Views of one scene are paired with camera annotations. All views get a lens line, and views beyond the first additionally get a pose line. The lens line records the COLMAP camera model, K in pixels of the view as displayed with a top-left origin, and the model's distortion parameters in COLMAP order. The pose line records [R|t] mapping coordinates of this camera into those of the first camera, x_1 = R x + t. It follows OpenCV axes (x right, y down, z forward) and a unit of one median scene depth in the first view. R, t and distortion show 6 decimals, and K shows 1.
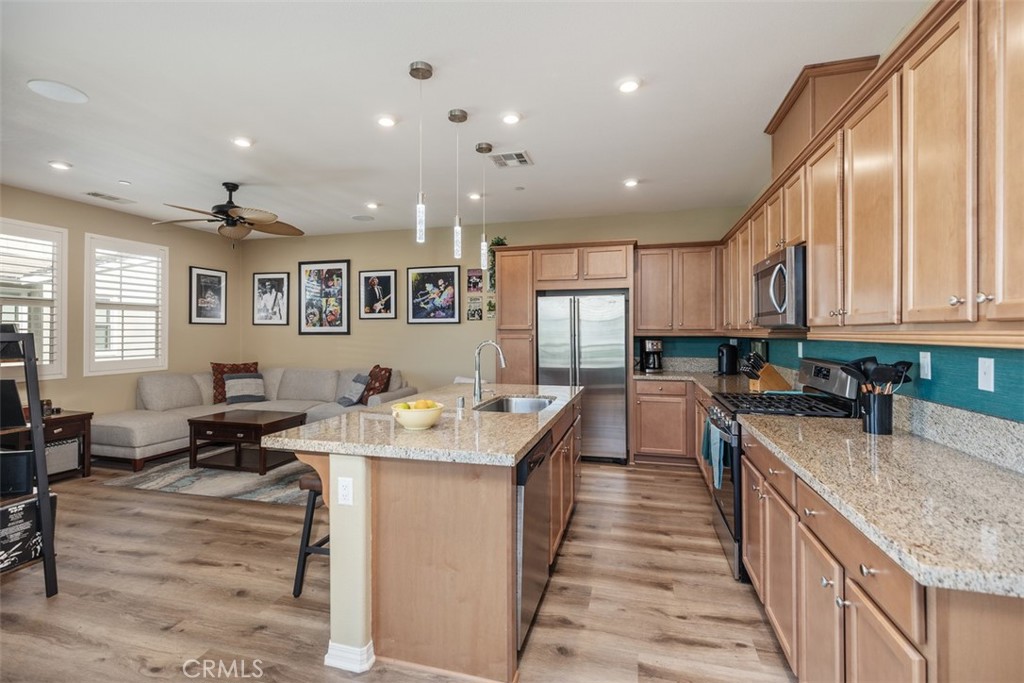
lens RADIAL K [[460.1, 0, 508.3], [0, 460.1, 328.2], [0, 0, 1]] dist [0.001051, 0.000515]
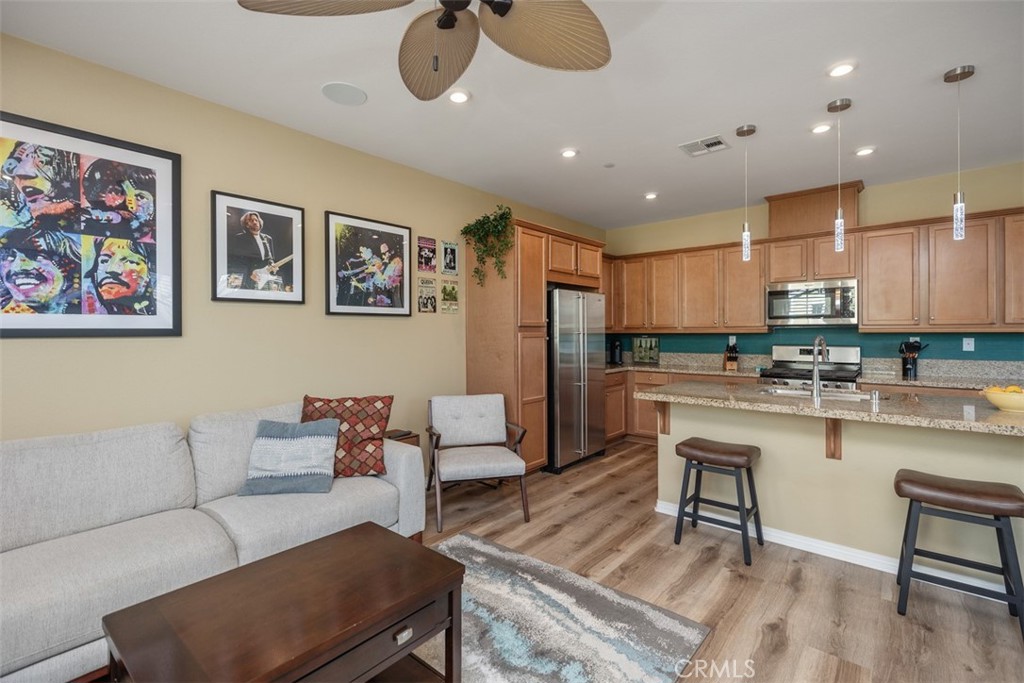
lens RADIAL K [[460.1, 0, 507.6], [0, 460.1, 332.0], [0, 0, 1]] dist [0.001051, 0.000515]
pose [[0.432603, -0.002074, 0.901582, -0.761296], [-0.003914, 0.999984, 0.004178, 0.009975], [-0.901576, -0.005337, 0.432588, 0.711538]]
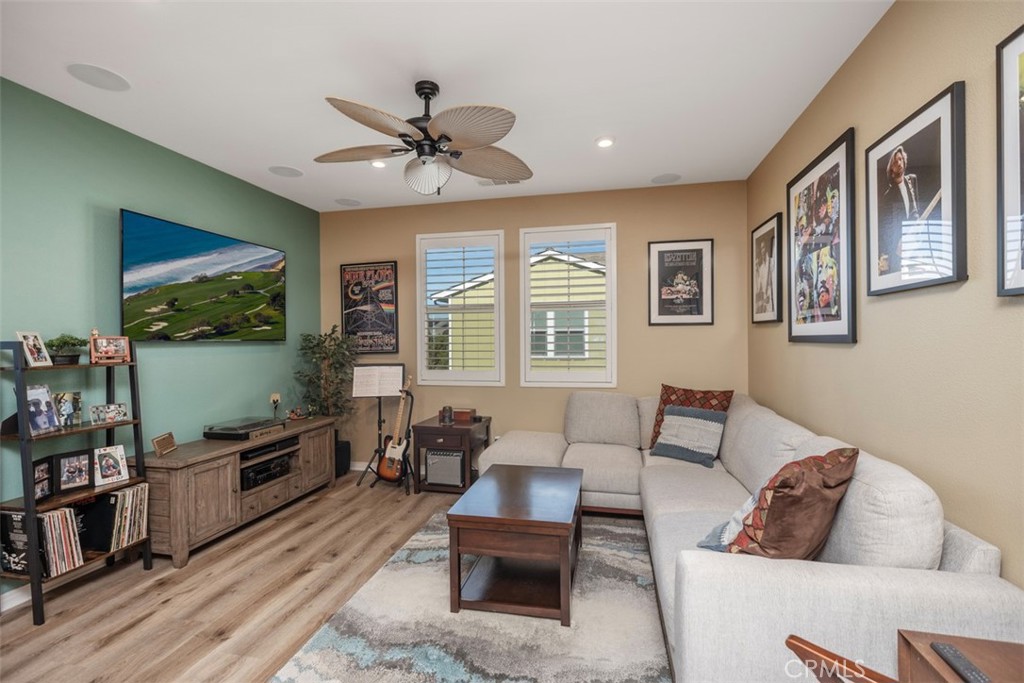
lens RADIAL K [[460.1, 0, 517.0], [0, 460.1, 340.0], [0, 0, 1]] dist [0.001051, 0.000515]
pose [[0.050160, 0.003832, -0.998734, -0.009506], [0.014154, 0.999889, 0.004547, 0.008552], [0.998641, -0.014364, 0.050101, 0.934465]]
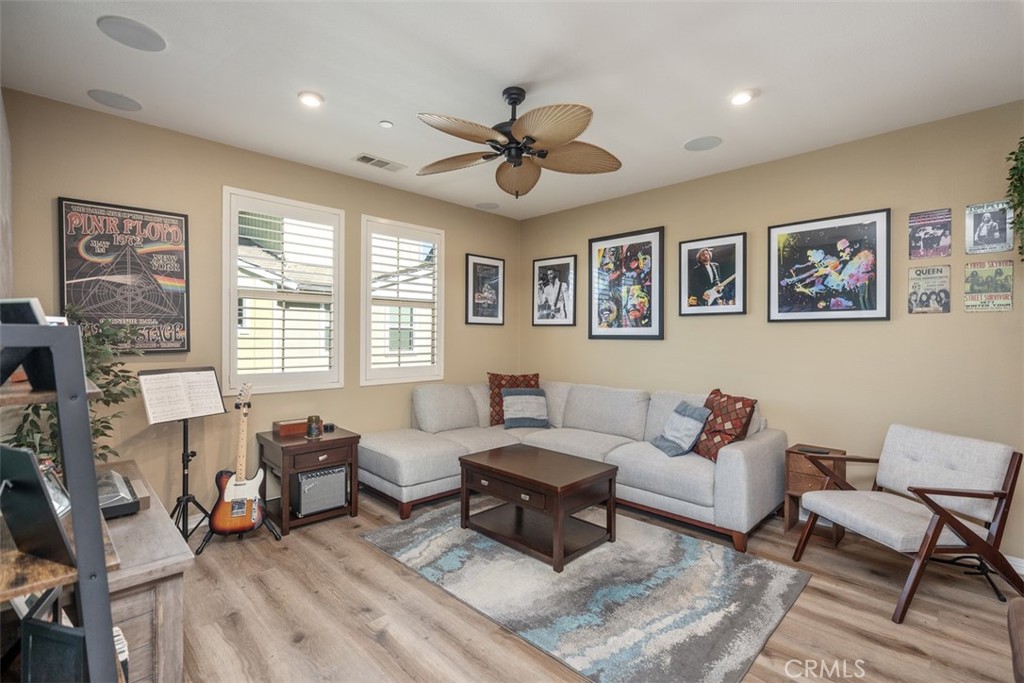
lens RADIAL K [[460.1, 0, 515.0], [0, 460.1, 338.9], [0, 0, 1]] dist [0.001051, 0.000515]
pose [[0.868802, 0.010008, -0.495059, -0.257946], [-0.004523, 0.999914, 0.012276, 0.008021], [0.495140, -0.008427, 0.868773, 0.405043]]
